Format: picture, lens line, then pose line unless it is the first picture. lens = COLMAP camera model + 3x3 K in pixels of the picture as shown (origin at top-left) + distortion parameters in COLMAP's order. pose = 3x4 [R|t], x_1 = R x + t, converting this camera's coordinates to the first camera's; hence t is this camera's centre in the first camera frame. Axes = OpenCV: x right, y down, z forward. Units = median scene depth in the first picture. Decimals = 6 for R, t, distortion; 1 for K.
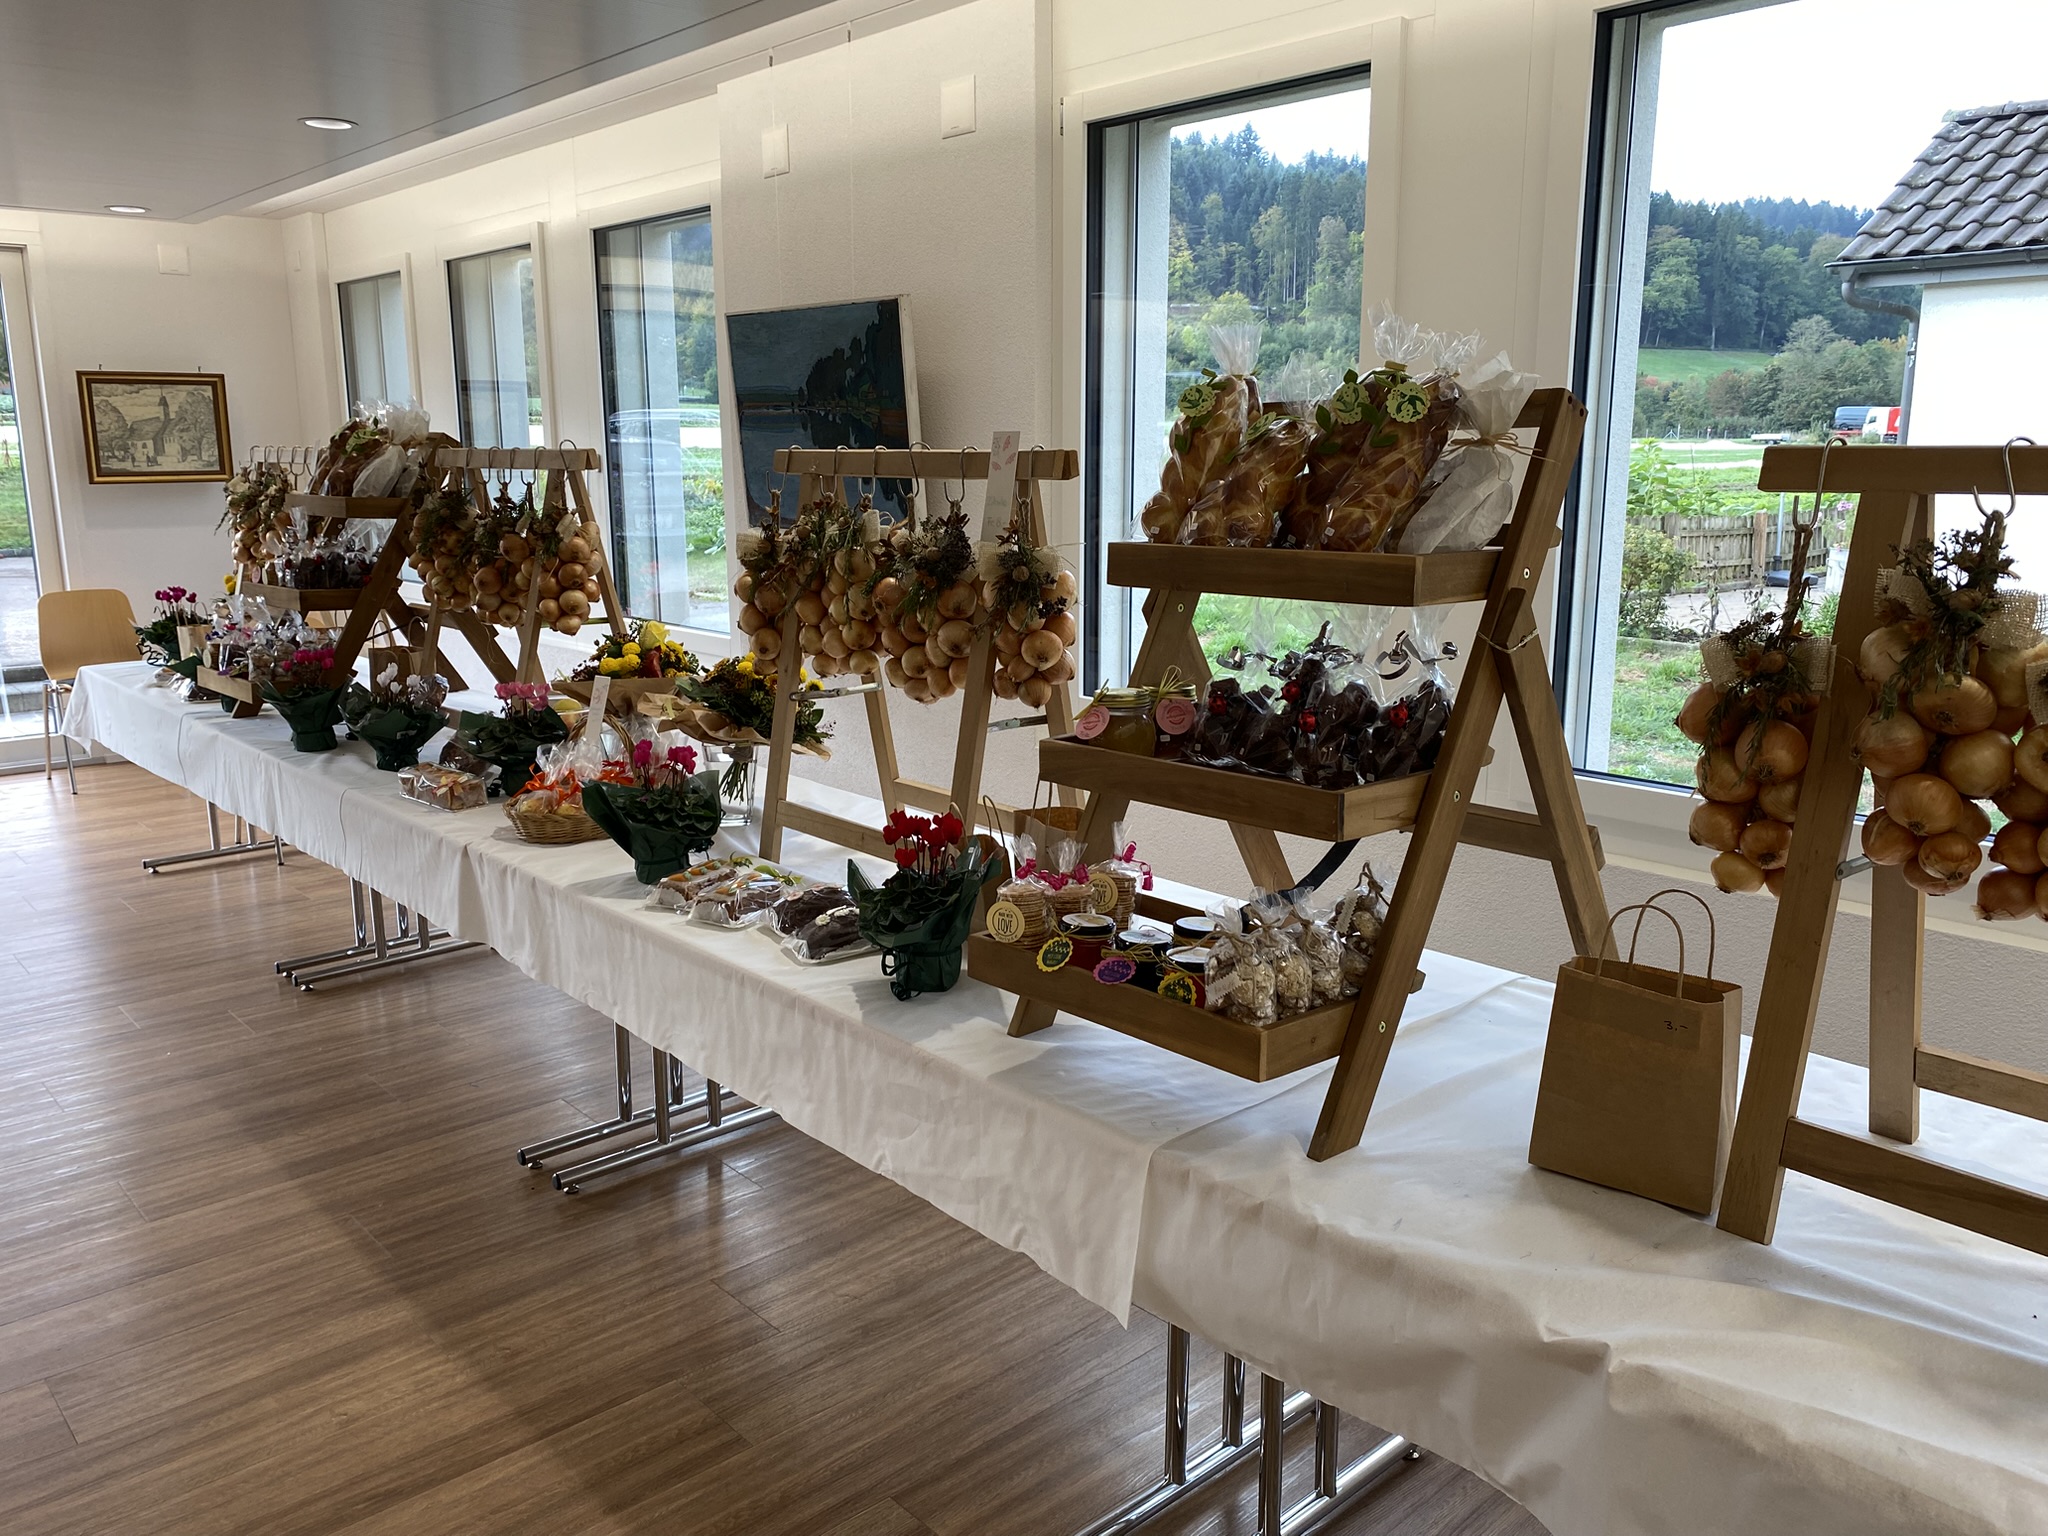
lens RADIAL K [[1566.8, 0, 1024.0], [0, 1566.8, 768.0], [0, 0, 1]] dist [0.100798, -0.103331]
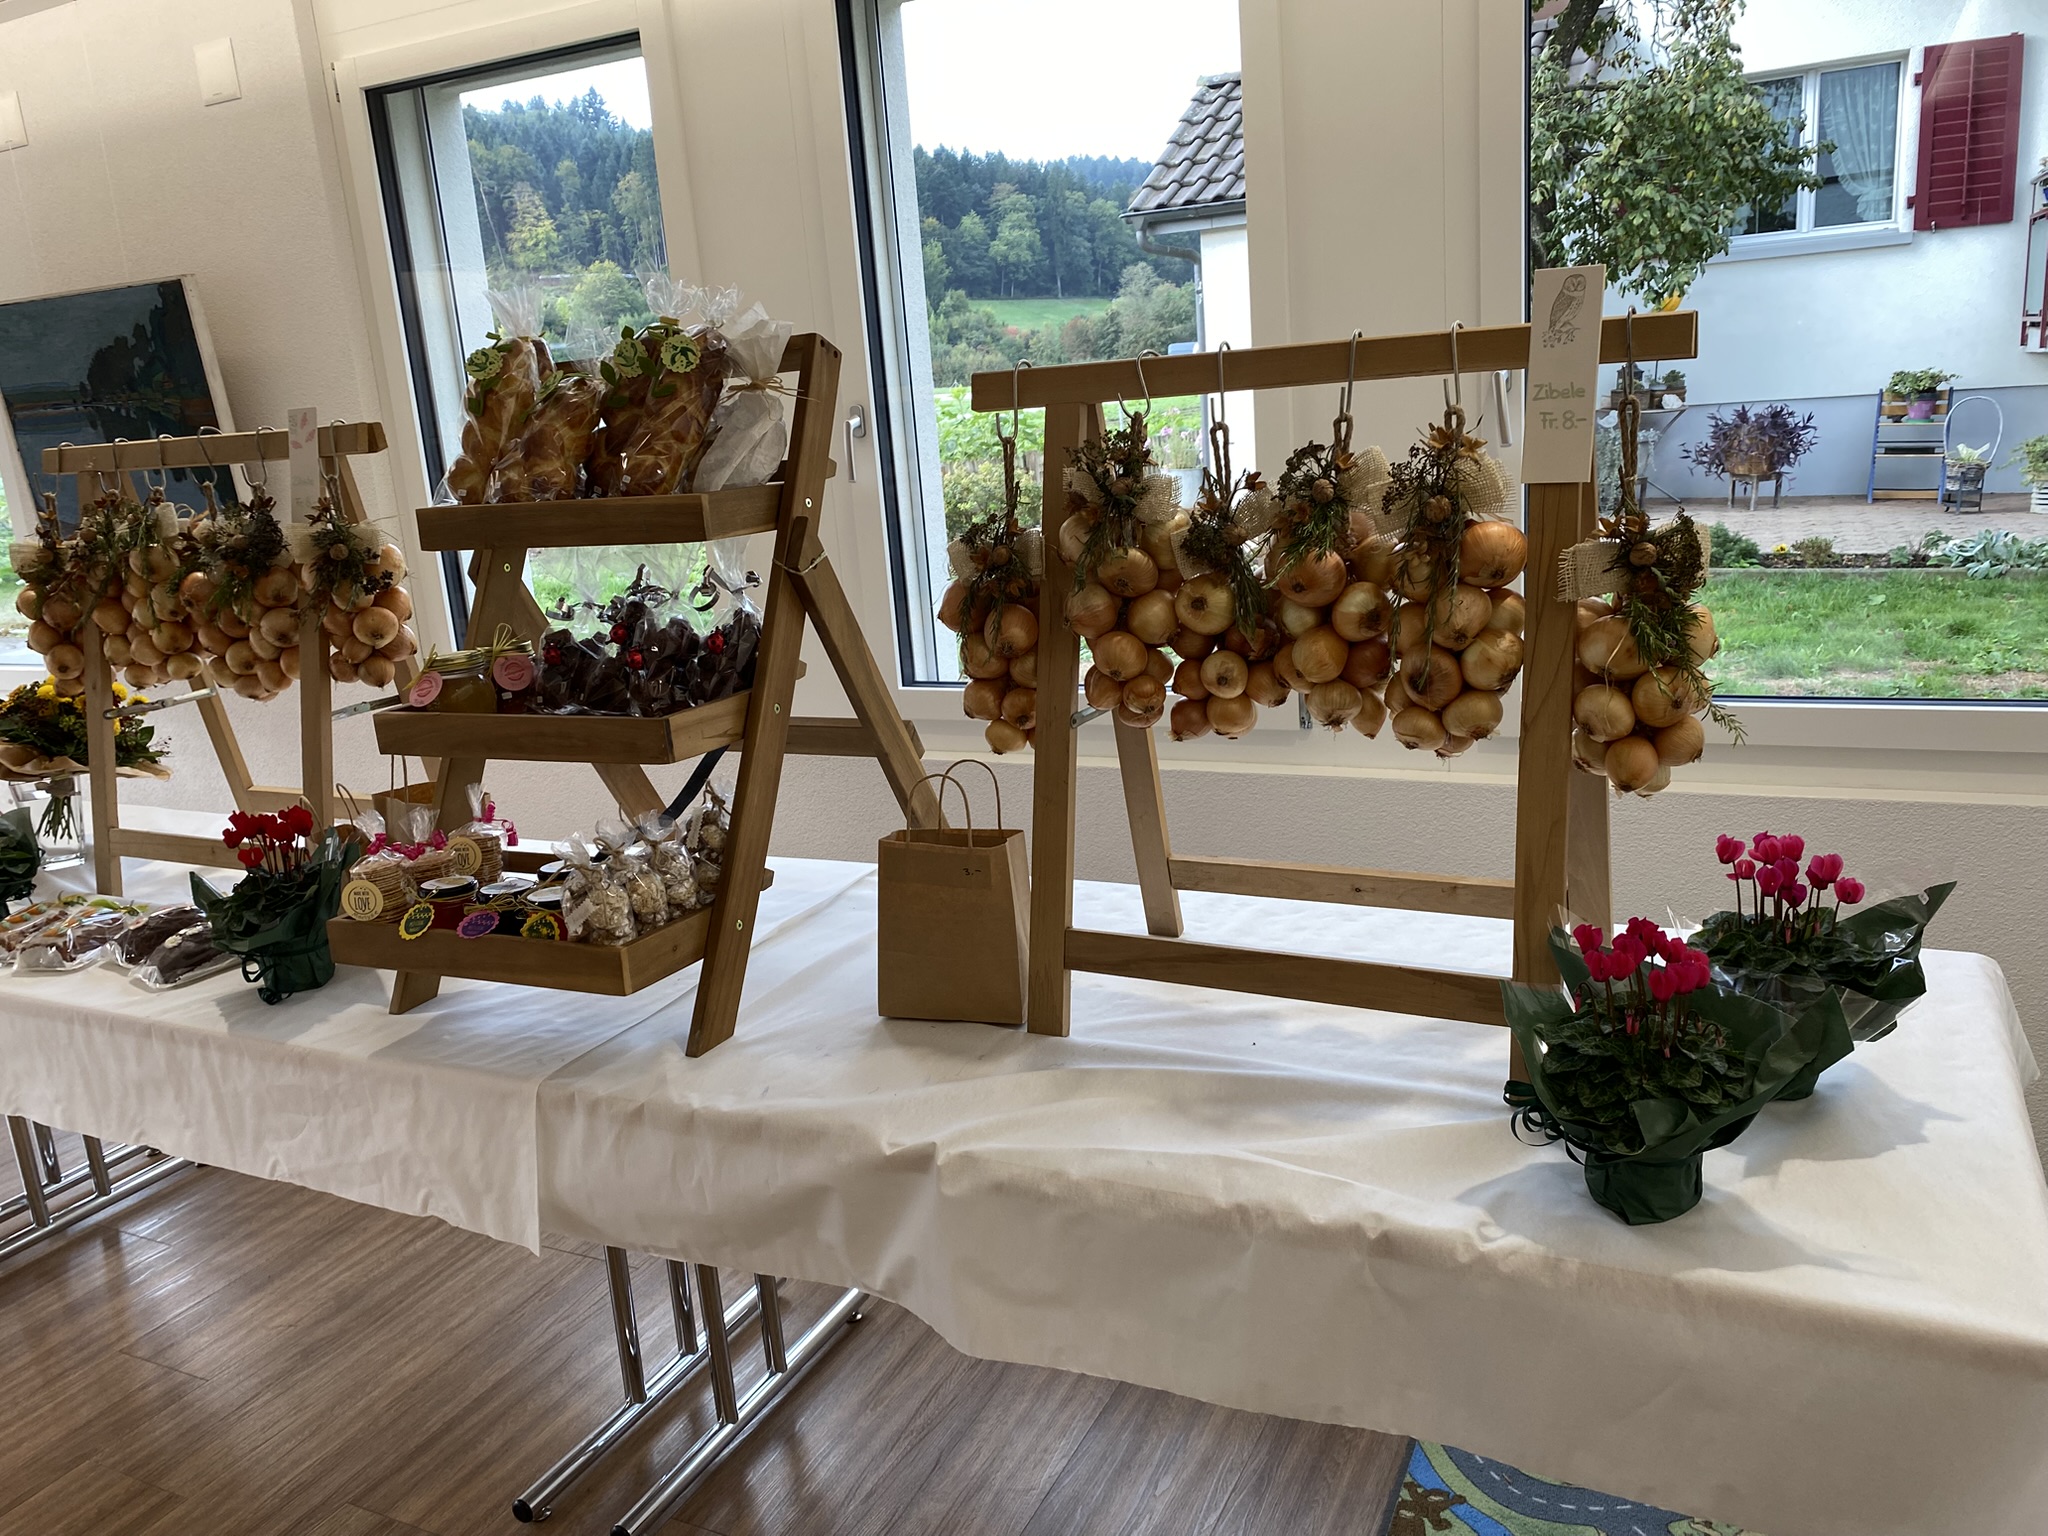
lens RADIAL K [[1556.5, 0, 1011.0], [0, 1556.5, 760.9], [0, 0, 1]] dist [0.091840, -0.101986]
pose [[0.932556, -0.152746, 0.327122, 0.055478], [0.146651, 0.988237, 0.043373, 0.027038], [-0.329899, 0.007525, 0.943986, -0.074488]]
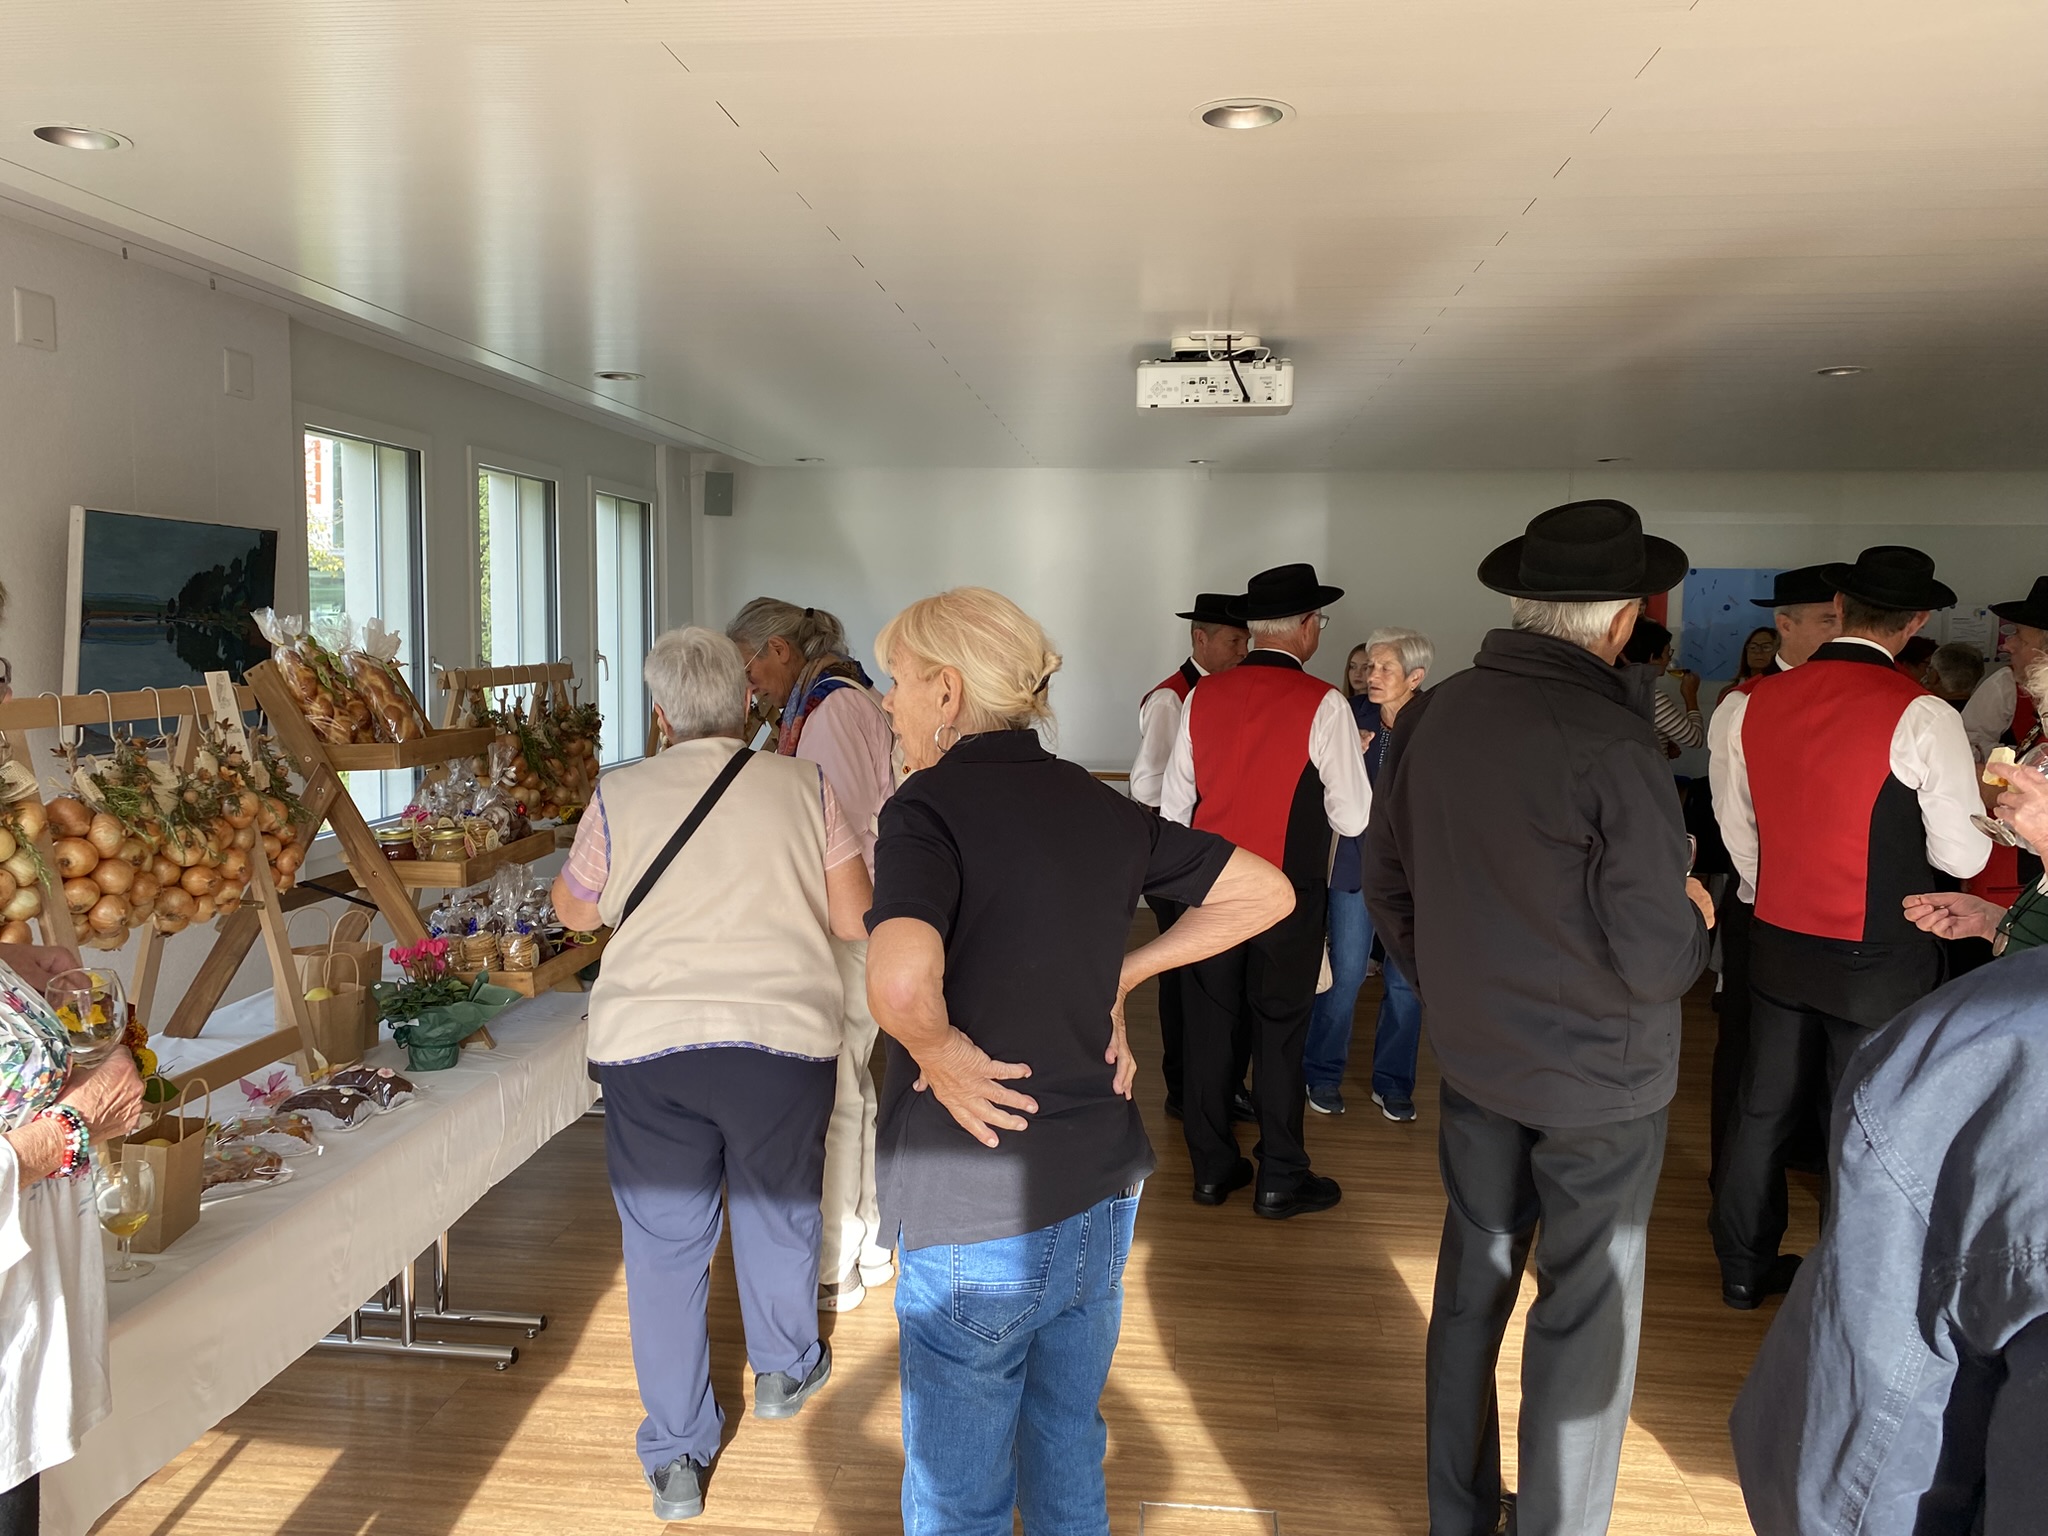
lens RADIAL K [[1566.8, 0, 1024.0], [0, 1566.8, 768.0], [0, 0, 1]] dist [0.100798, -0.103331]
pose [[-0.670130, -0.079294, 0.737996, -2.776388], [0.133873, 0.965059, 0.225253, -0.665637], [-0.730071, 0.249747, -0.636100, 2.890927]]
